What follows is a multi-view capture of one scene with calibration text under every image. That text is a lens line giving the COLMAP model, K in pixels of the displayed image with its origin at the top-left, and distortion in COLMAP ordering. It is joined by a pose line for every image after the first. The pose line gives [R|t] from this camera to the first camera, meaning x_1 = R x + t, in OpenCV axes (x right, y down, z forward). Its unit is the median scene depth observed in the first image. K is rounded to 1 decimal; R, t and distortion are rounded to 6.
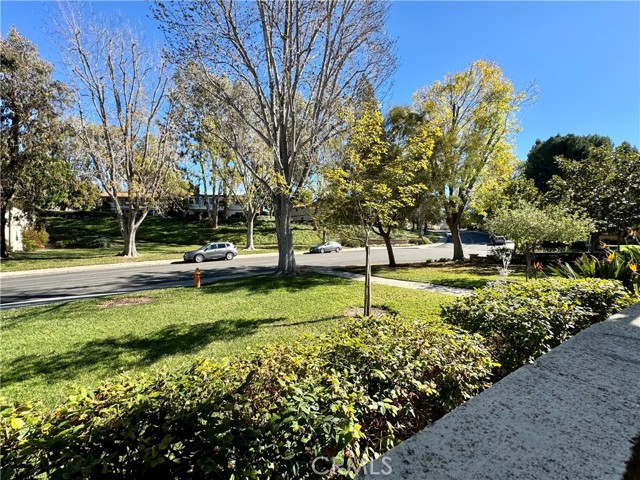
lens RADIAL K [[253.6, 0, 317.0], [0, 253.6, 240.8], [0, 0, 1]] dist [-0.003953, 0.000429]
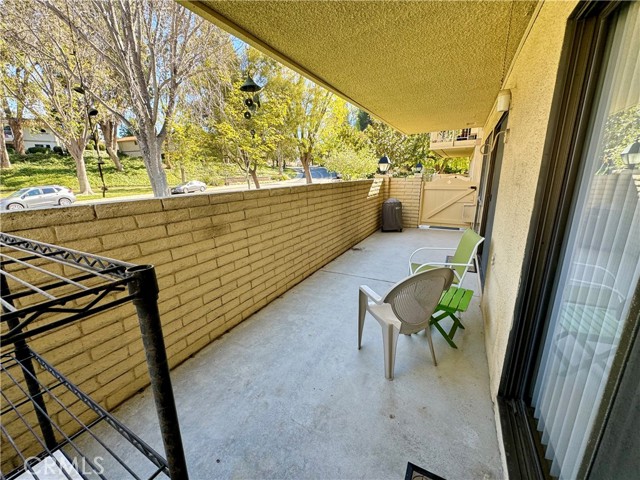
lens RADIAL K [[253.6, 0, 318.0], [0, 253.6, 239.8], [0, 0, 1]] dist [-0.003953, 0.000429]
pose [[0.862076, -0.150784, 0.483828, -0.053656], [0.033296, 0.969501, 0.242817, 0.004822], [-0.505685, -0.193217, 0.840803, -0.117910]]
